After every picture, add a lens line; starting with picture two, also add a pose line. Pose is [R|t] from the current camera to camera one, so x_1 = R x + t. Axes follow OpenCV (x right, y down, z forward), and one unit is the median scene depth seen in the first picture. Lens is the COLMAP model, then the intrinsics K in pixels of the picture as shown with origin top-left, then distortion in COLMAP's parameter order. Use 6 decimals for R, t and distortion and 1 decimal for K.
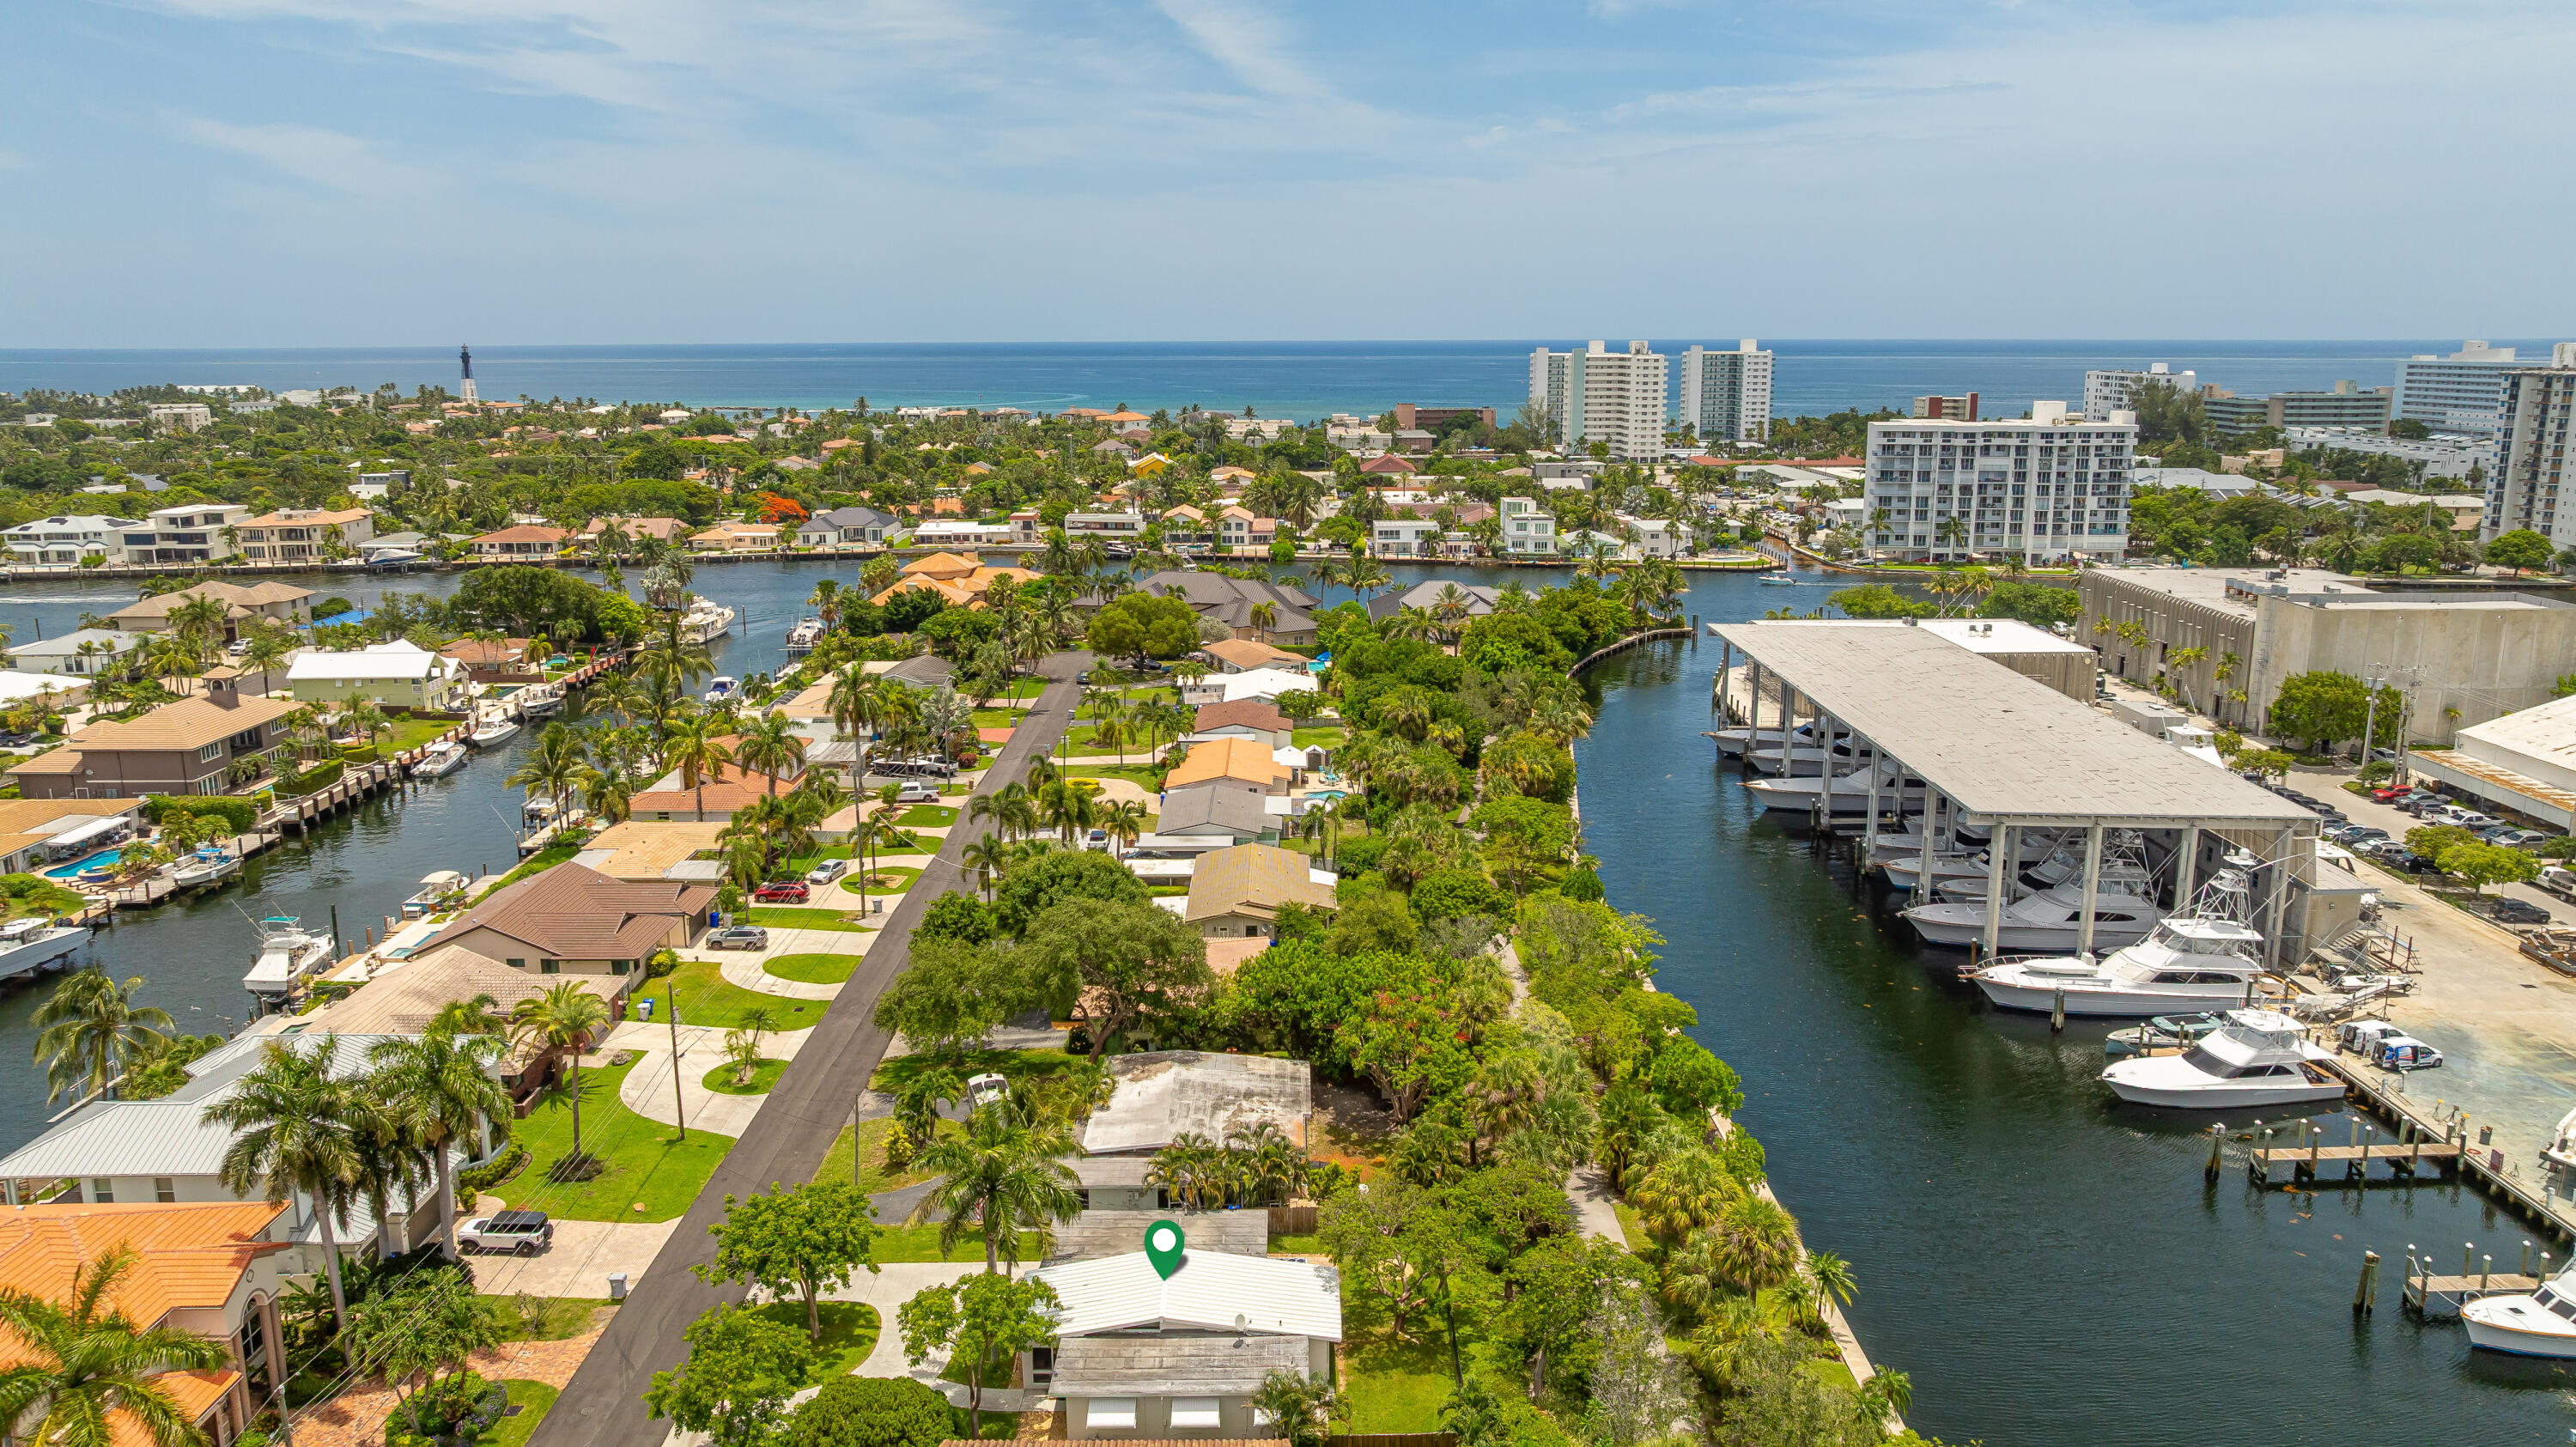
lens RADIAL K [[1804.2, 0, 1288.0], [0, 1804.2, 723.5], [0, 0, 1]] dist [-0.060170, 0.067441]
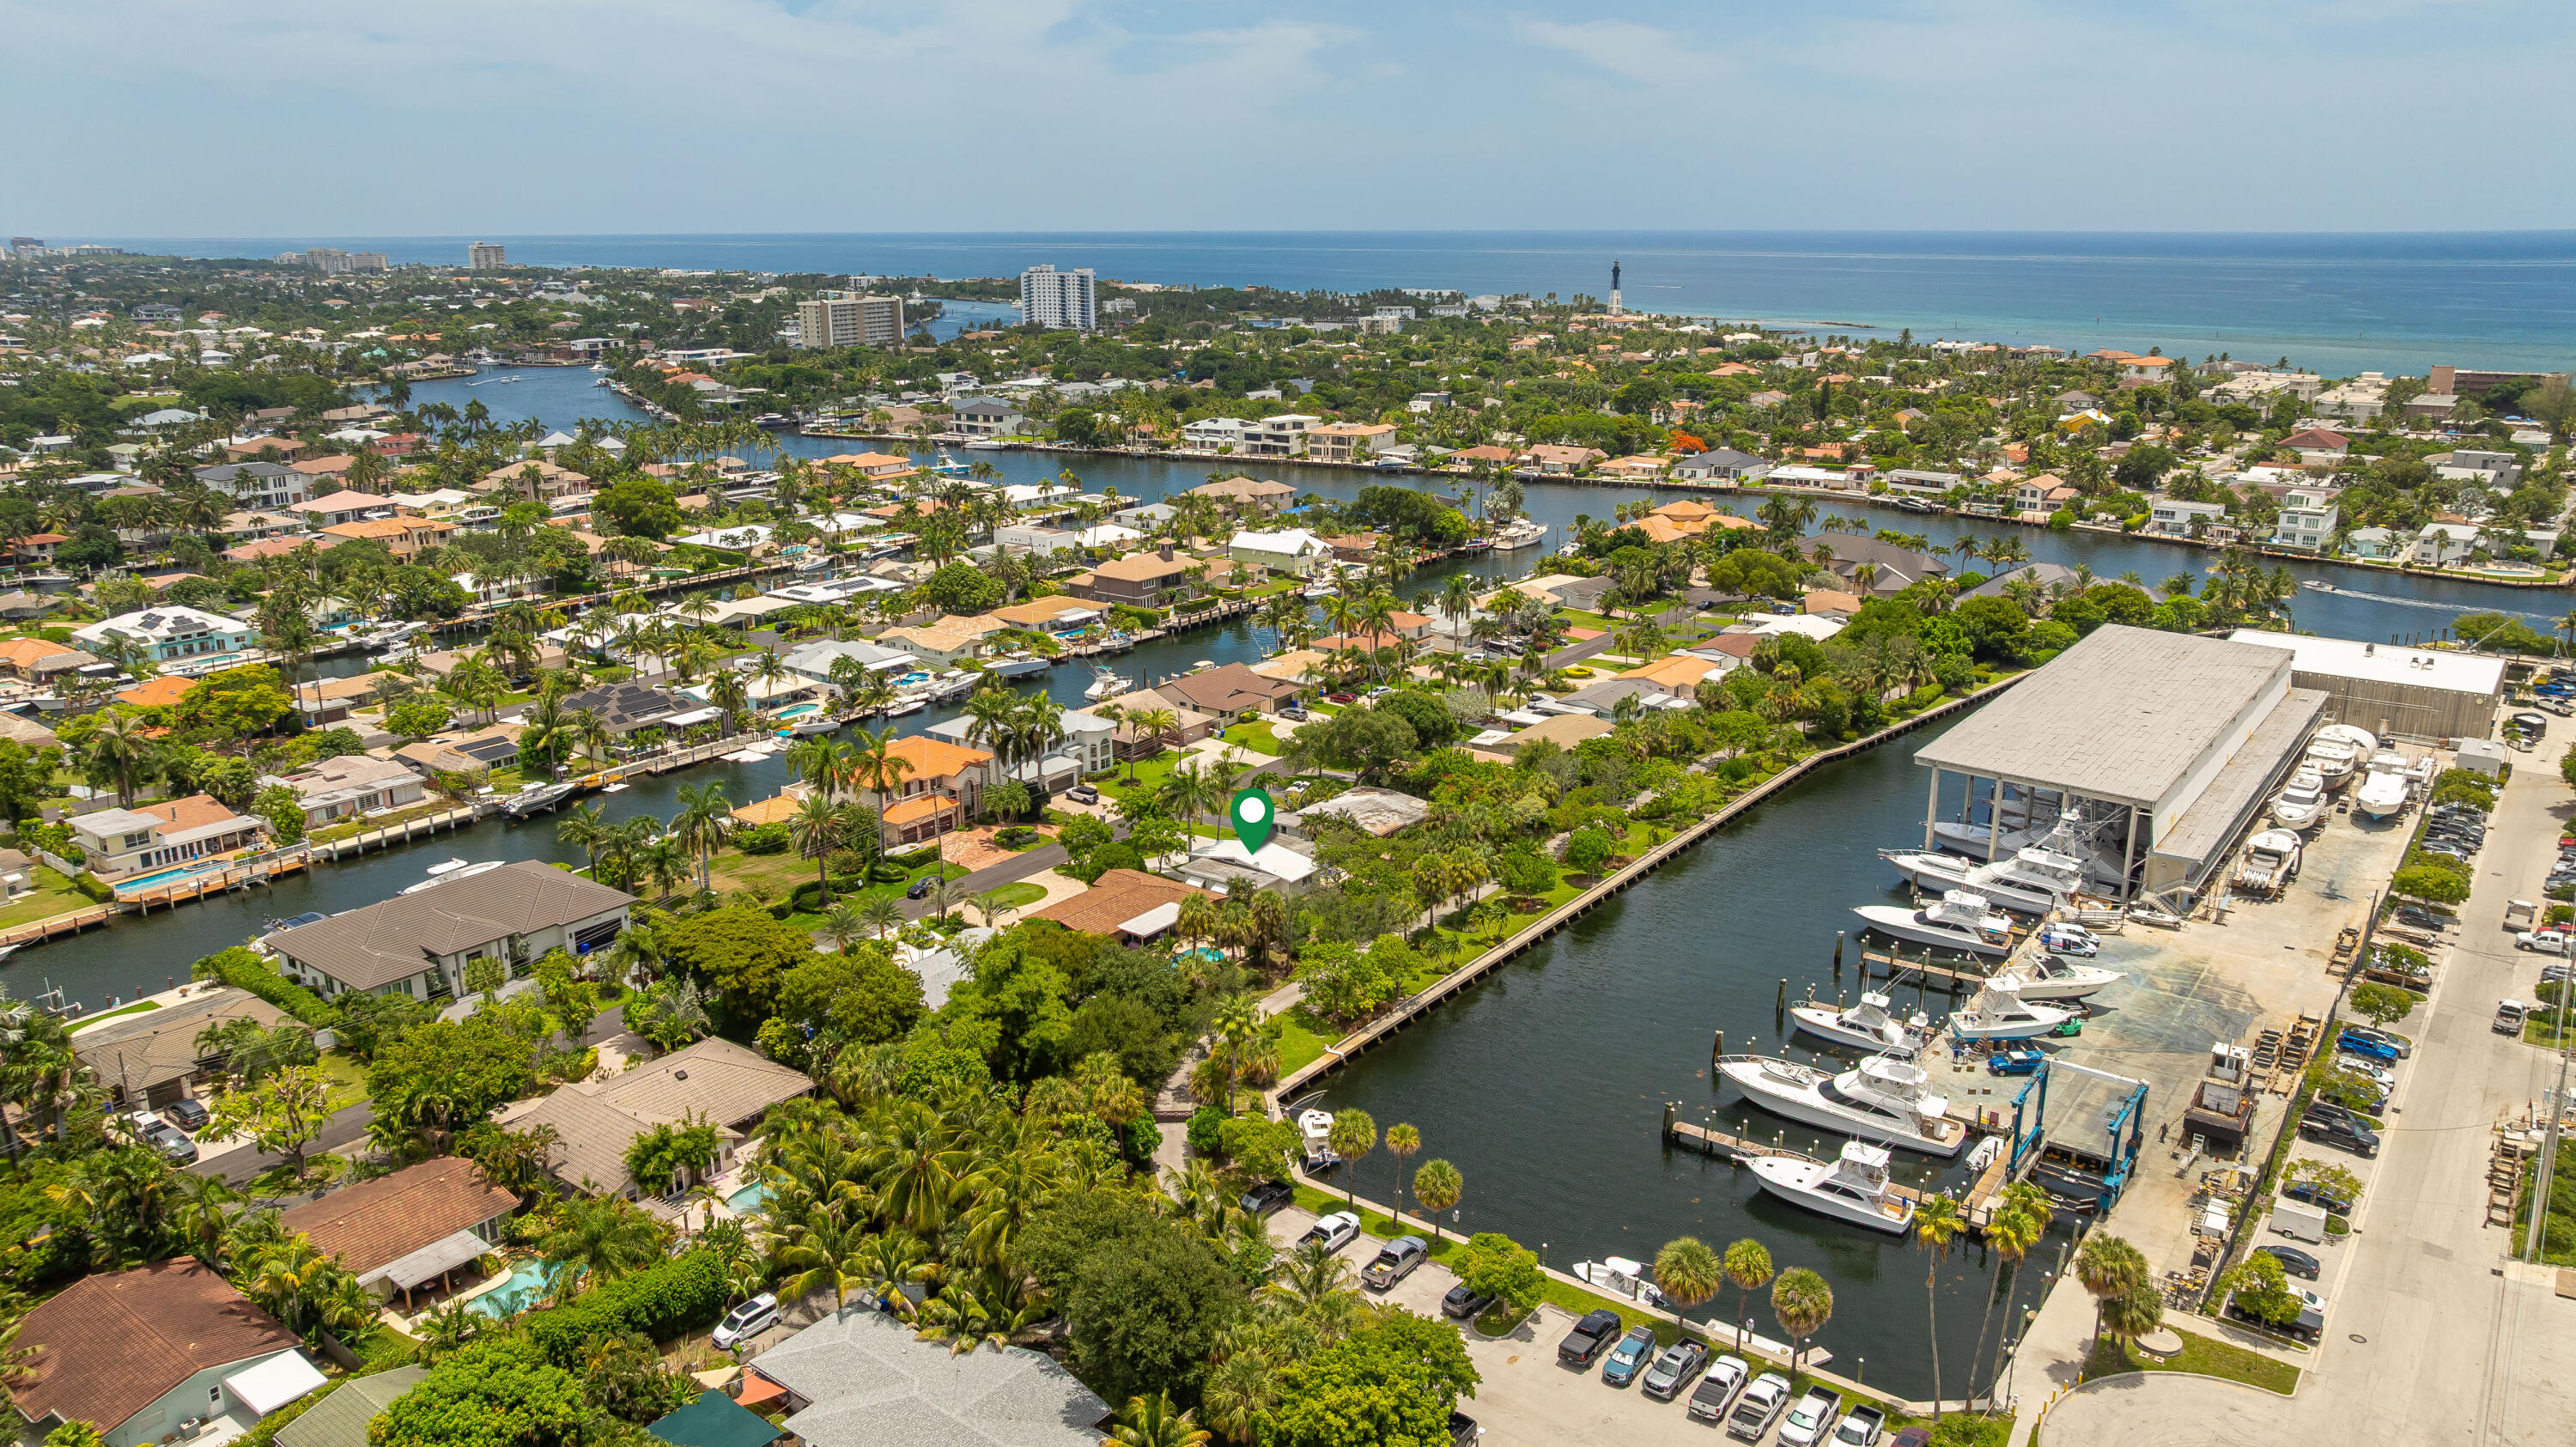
lens RADIAL K [[1792.3, 0, 1288.0], [0, 1792.3, 723.5], [0, 0, 1]] dist [-0.045331, 0.040627]
pose [[0.797323, 0.161510, -0.581542, 0.627742], [-0.125831, 0.986840, 0.101552, -0.048898], [0.590291, -0.007794, 0.807153, -0.424080]]
